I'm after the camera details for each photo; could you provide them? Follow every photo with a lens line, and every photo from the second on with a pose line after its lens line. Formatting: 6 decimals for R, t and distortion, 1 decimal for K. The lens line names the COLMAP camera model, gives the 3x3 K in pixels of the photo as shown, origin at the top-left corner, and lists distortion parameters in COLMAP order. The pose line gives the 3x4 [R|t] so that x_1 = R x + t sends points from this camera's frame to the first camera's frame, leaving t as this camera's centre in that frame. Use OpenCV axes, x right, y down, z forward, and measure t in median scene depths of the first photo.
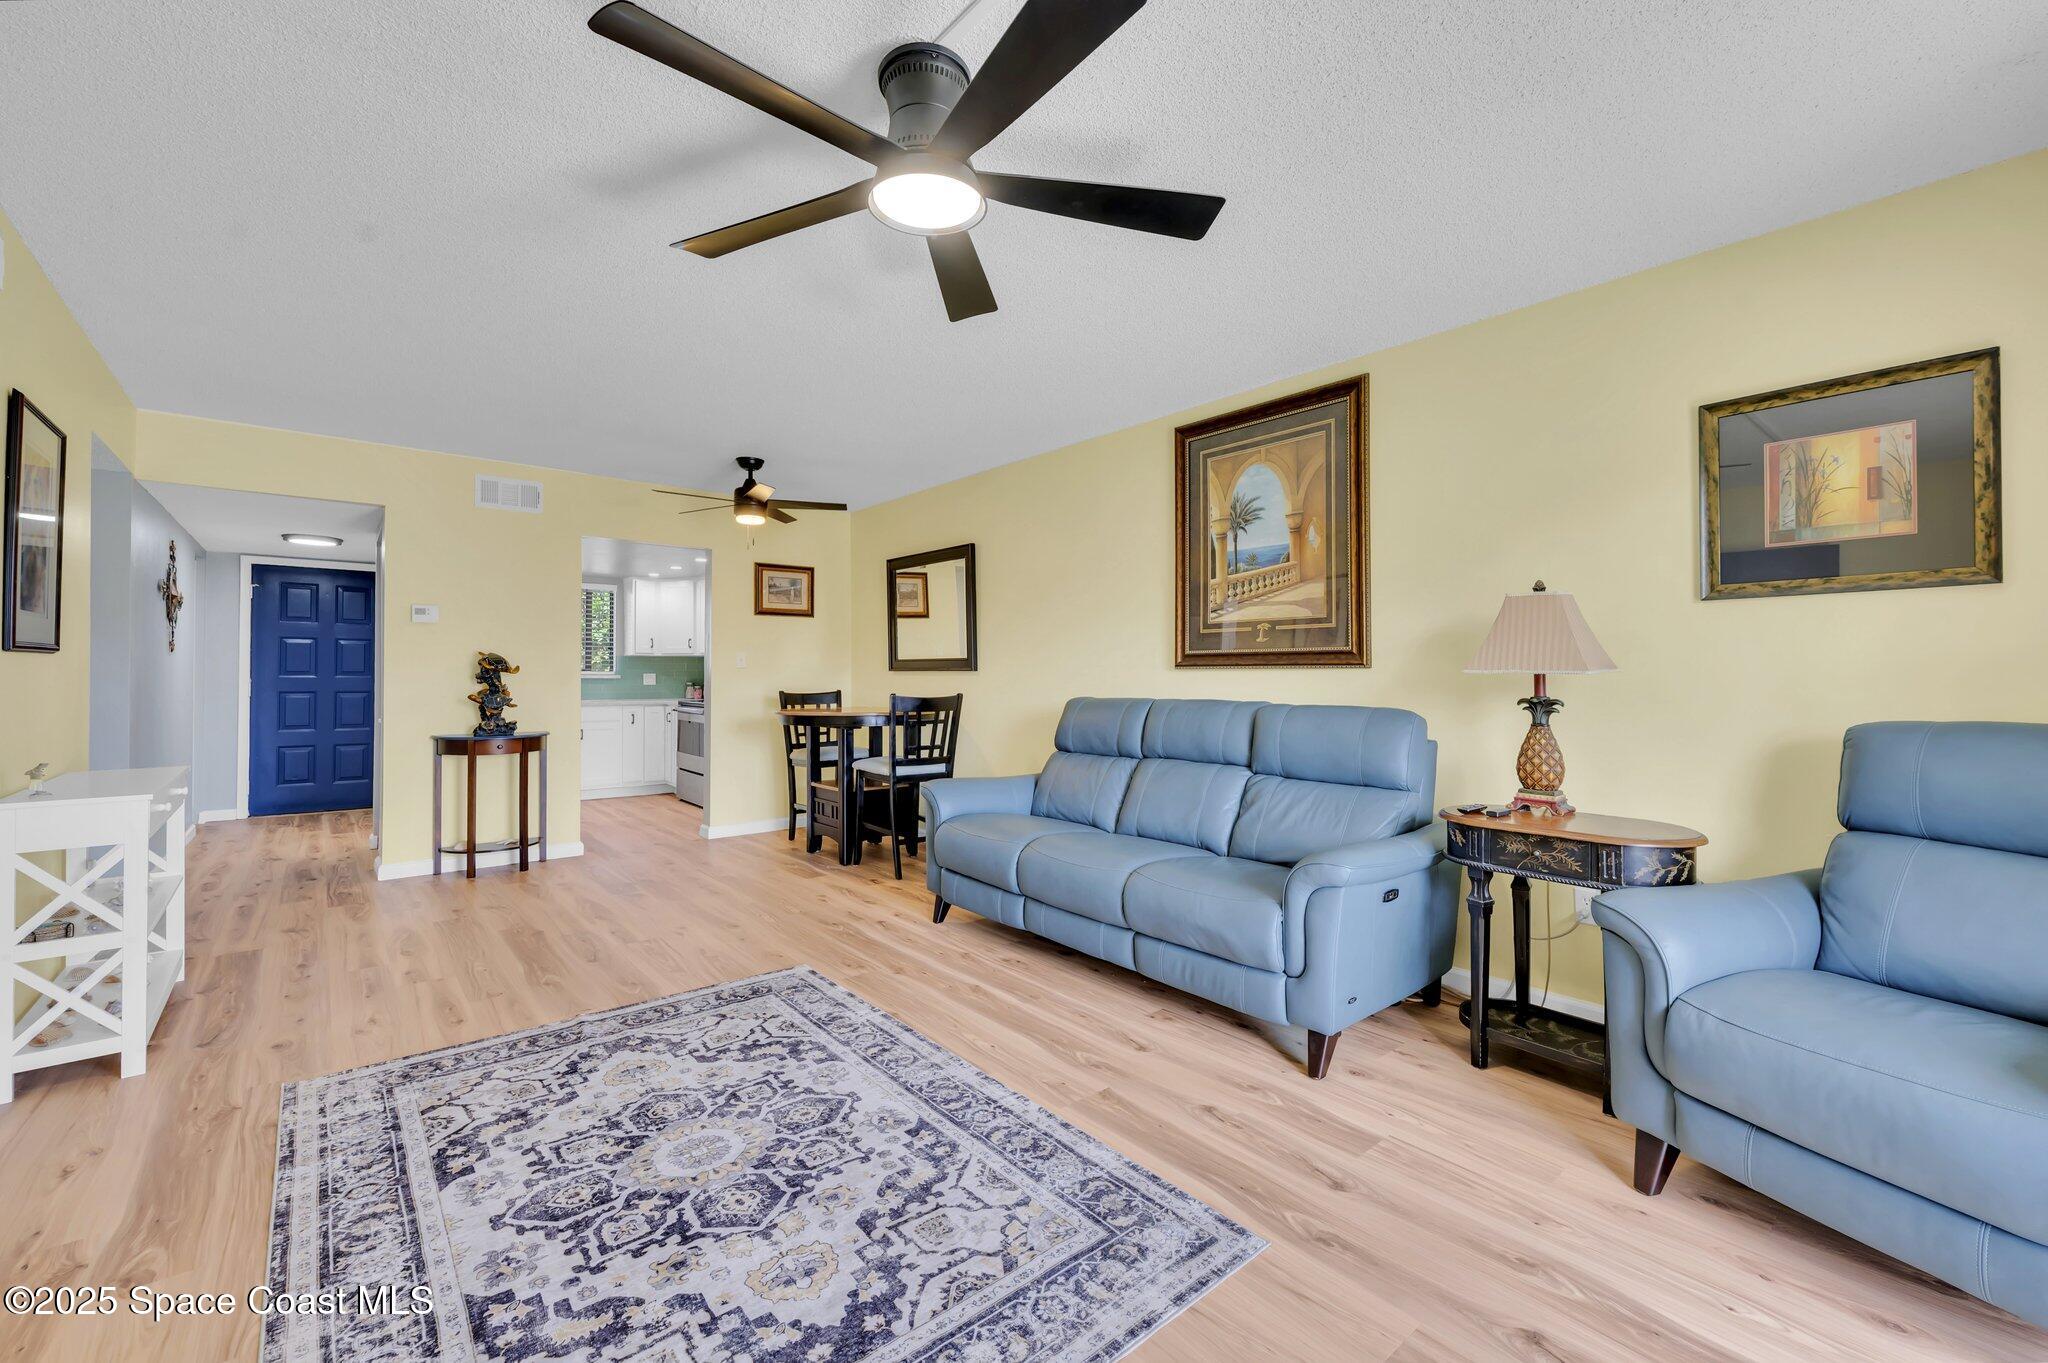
lens RADIAL K [[839.7, 0, 1033.8], [0, 839.7, 666.0], [0, 0, 1]] dist [0.000752, 0.000068]
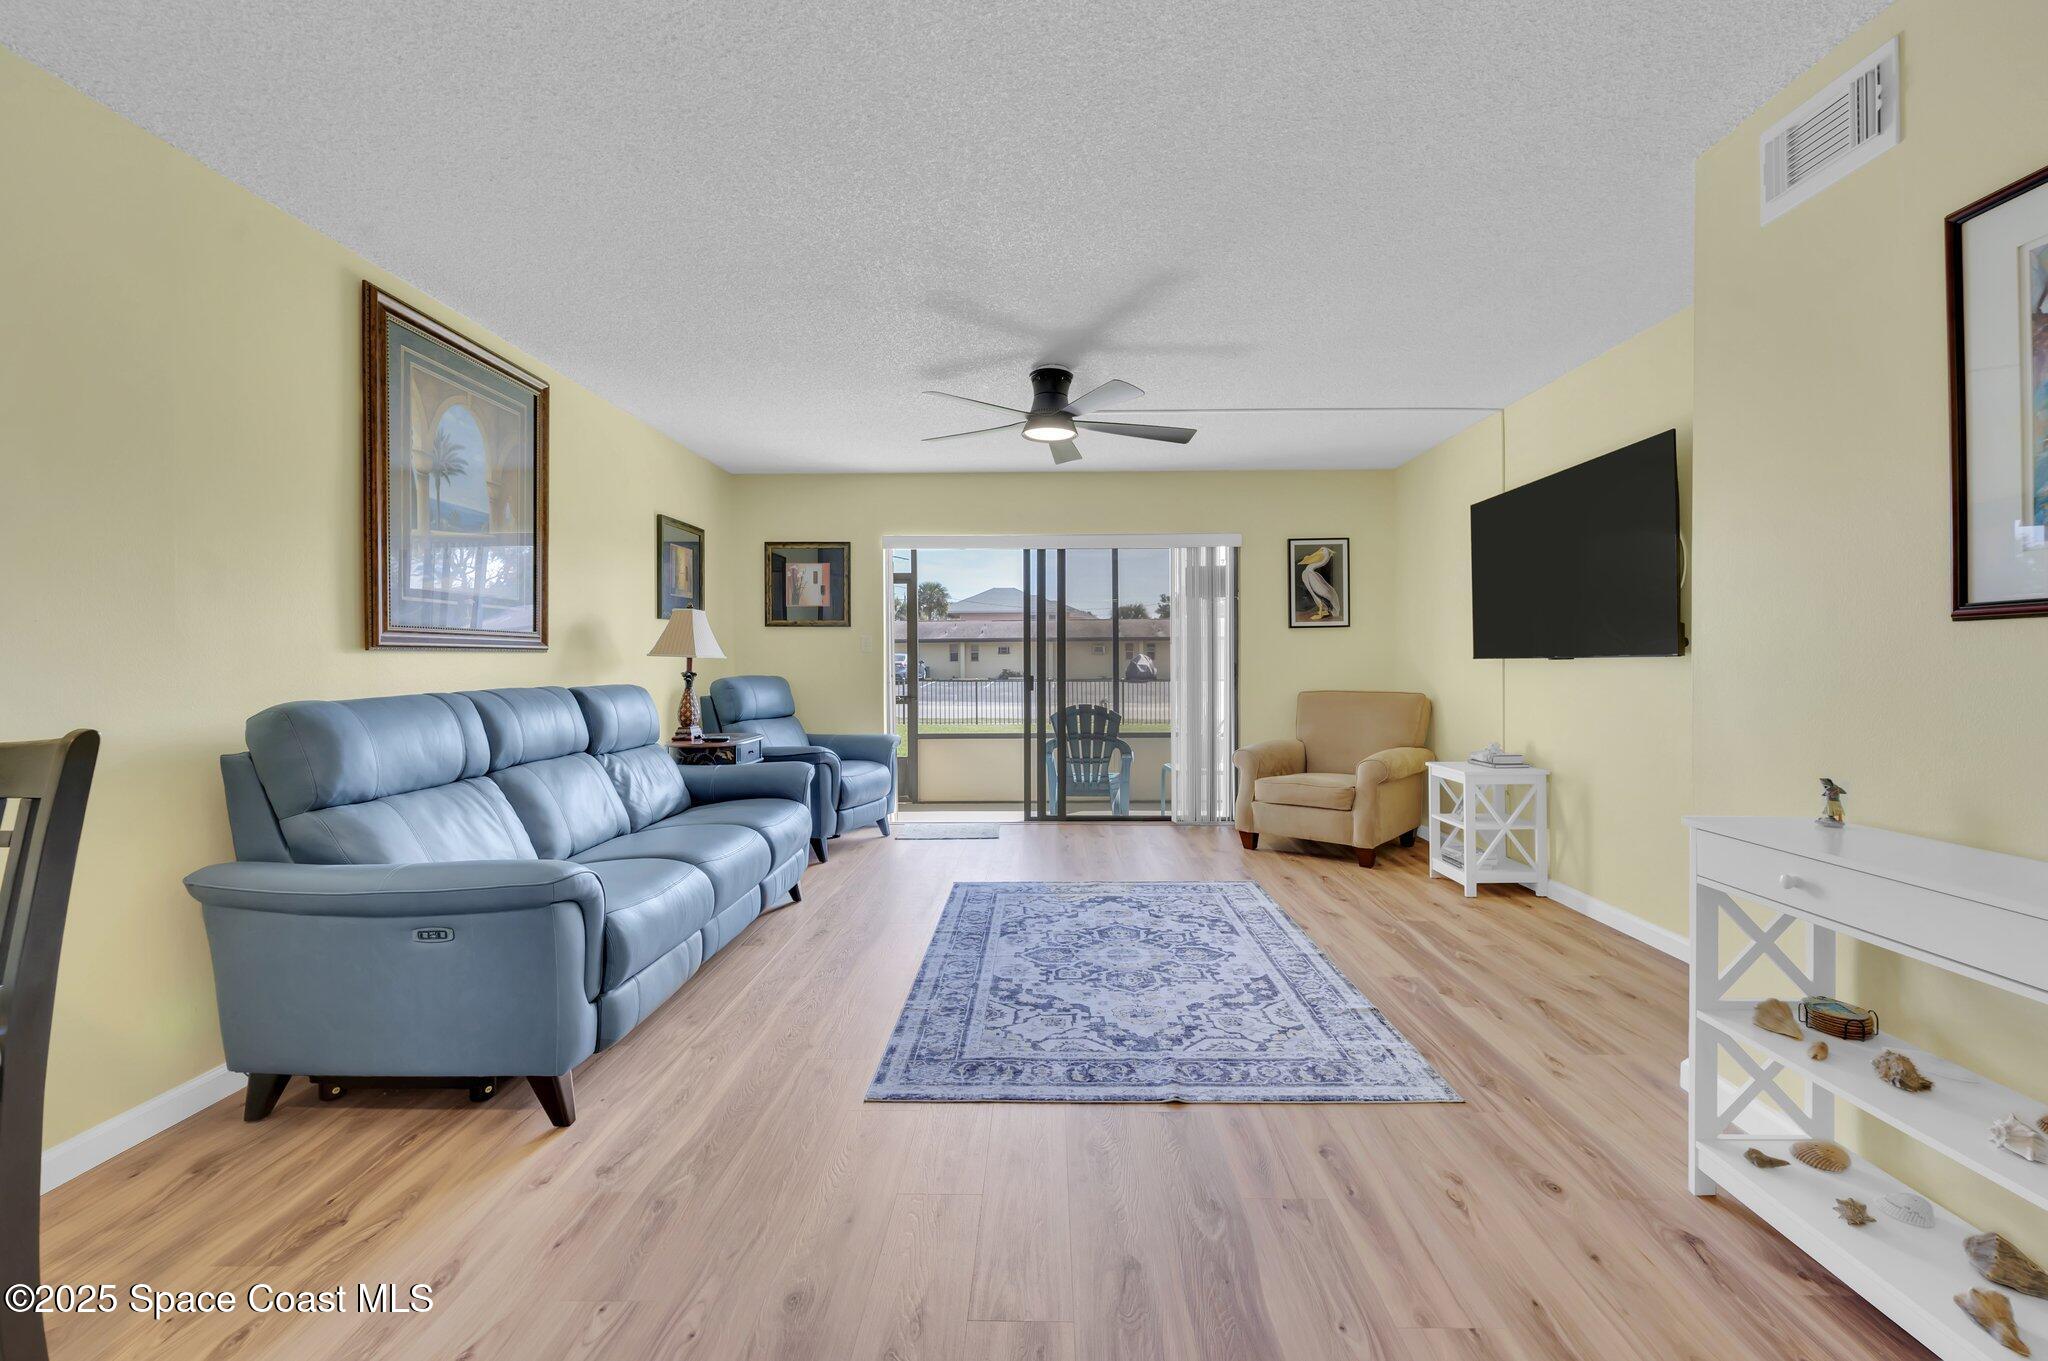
lens RADIAL K [[846.8, 0, 1035.2], [0, 846.8, 665.4], [0, 0, 1]] dist [0.000938, -0.000033]
pose [[-0.754412, -0.004438, 0.656386, -1.109266], [-0.005693, 0.999984, 0.000219, 0.021271], [-0.656377, -0.003571, -0.754425, 1.948042]]
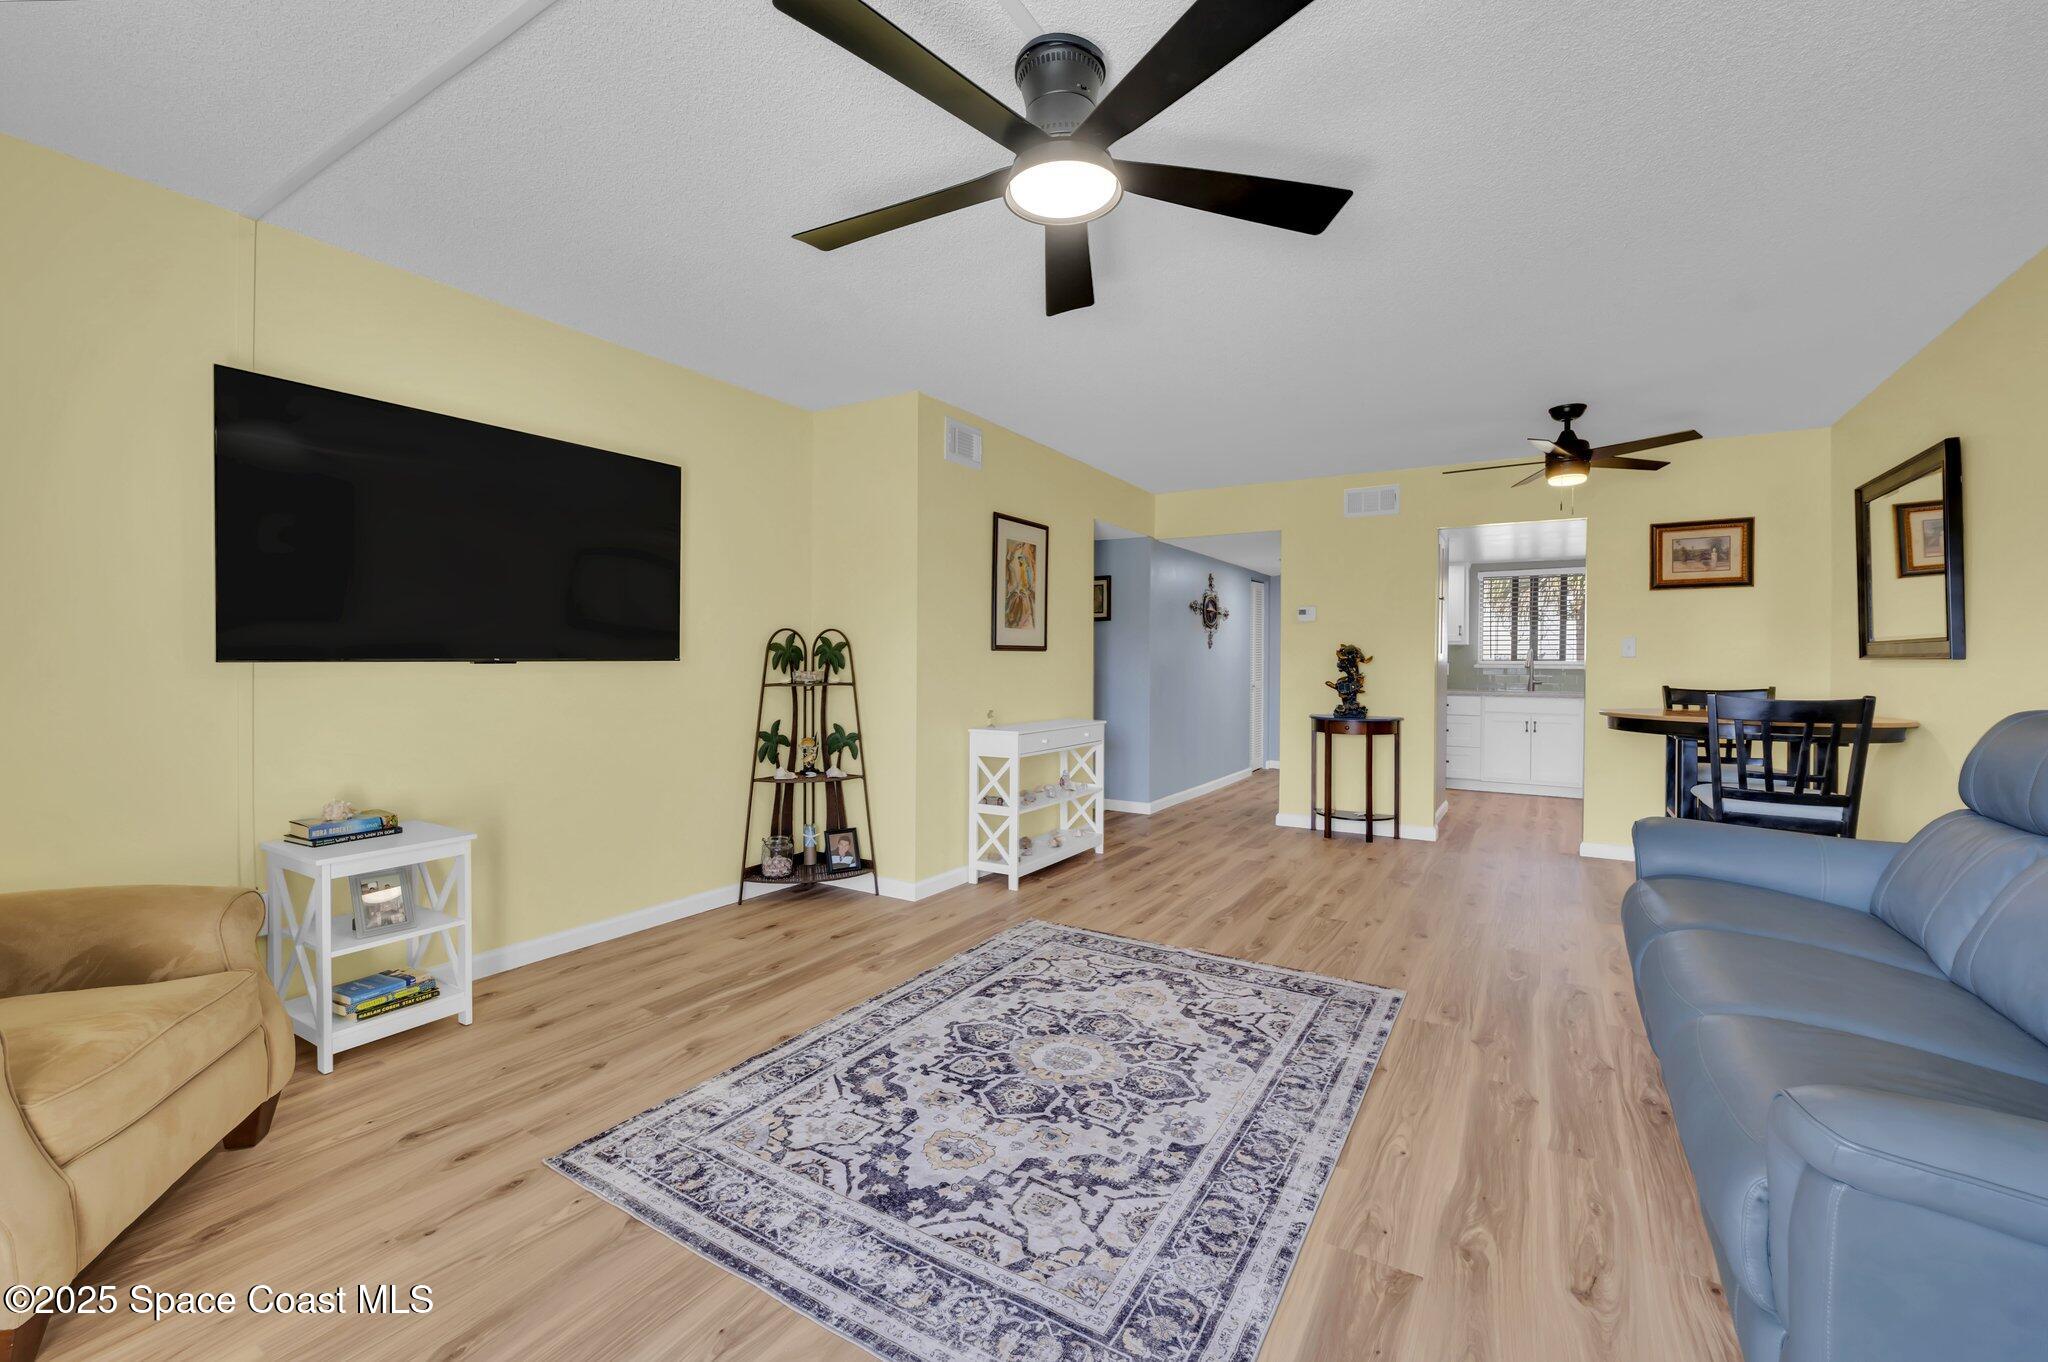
lens RADIAL K [[839.7, 0, 1033.8], [0, 839.7, 665.5], [0, 0, 1]] dist [0.000752, 0.000068]
pose [[0.319520, 0.003448, -0.947573, 0.606349], [0.006564, 0.999961, 0.005852, 0.006020], [0.947557, -0.008090, 0.319485, 0.479619]]
